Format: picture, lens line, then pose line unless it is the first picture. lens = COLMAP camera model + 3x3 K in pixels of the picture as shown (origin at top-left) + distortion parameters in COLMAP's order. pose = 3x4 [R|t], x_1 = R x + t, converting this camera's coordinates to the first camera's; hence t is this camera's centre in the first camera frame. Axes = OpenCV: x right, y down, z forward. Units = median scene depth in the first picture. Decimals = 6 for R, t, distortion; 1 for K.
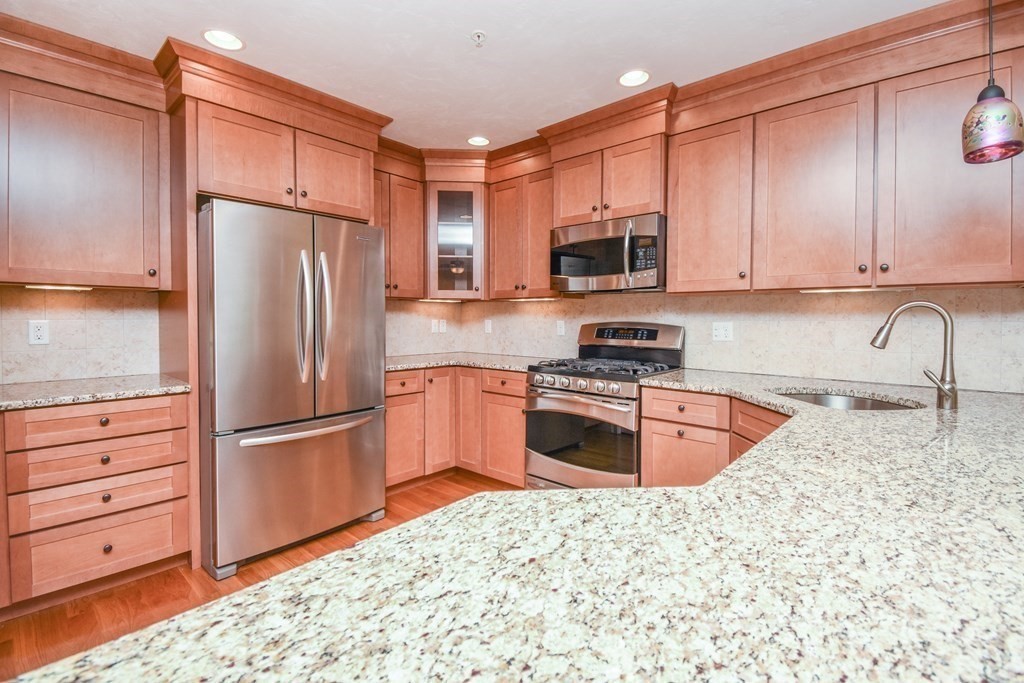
lens RADIAL K [[455.5, 0, 514.9], [0, 455.5, 329.8], [0, 0, 1]] dist [0.001645, 0.000052]
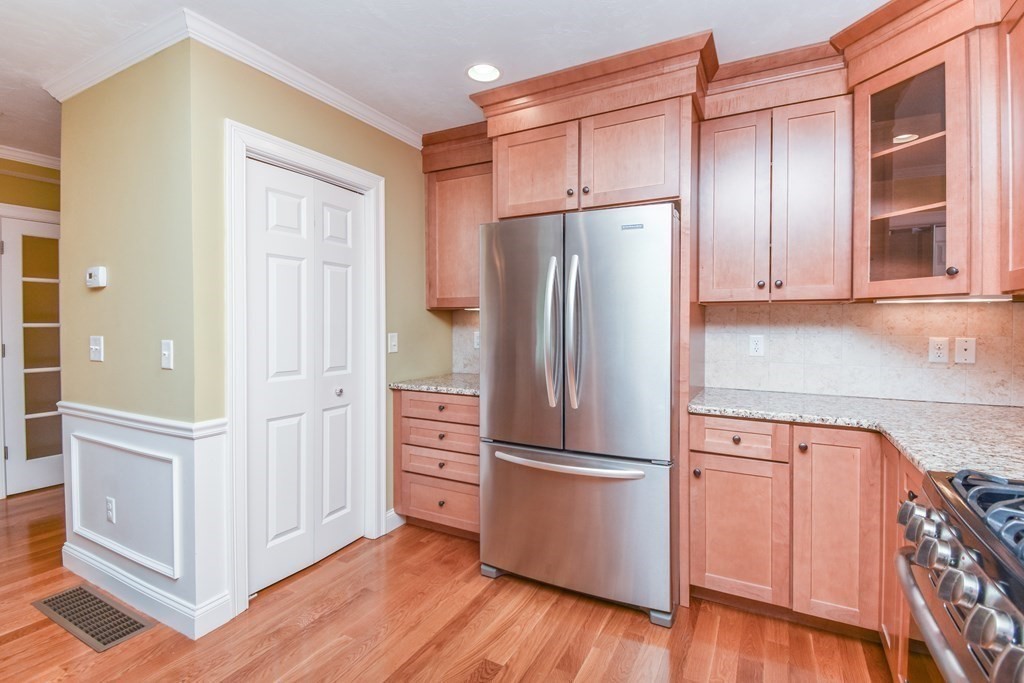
lens RADIAL K [[455.5, 0, 514.9], [0, 455.5, 329.8], [0, 0, 1]] dist [0.001645, 0.000052]
pose [[0.254403, 0.006918, -0.967074, 0.305935], [-0.028937, 0.999581, -0.000462, -0.024326], [0.966665, 0.028101, 0.254497, 0.588257]]
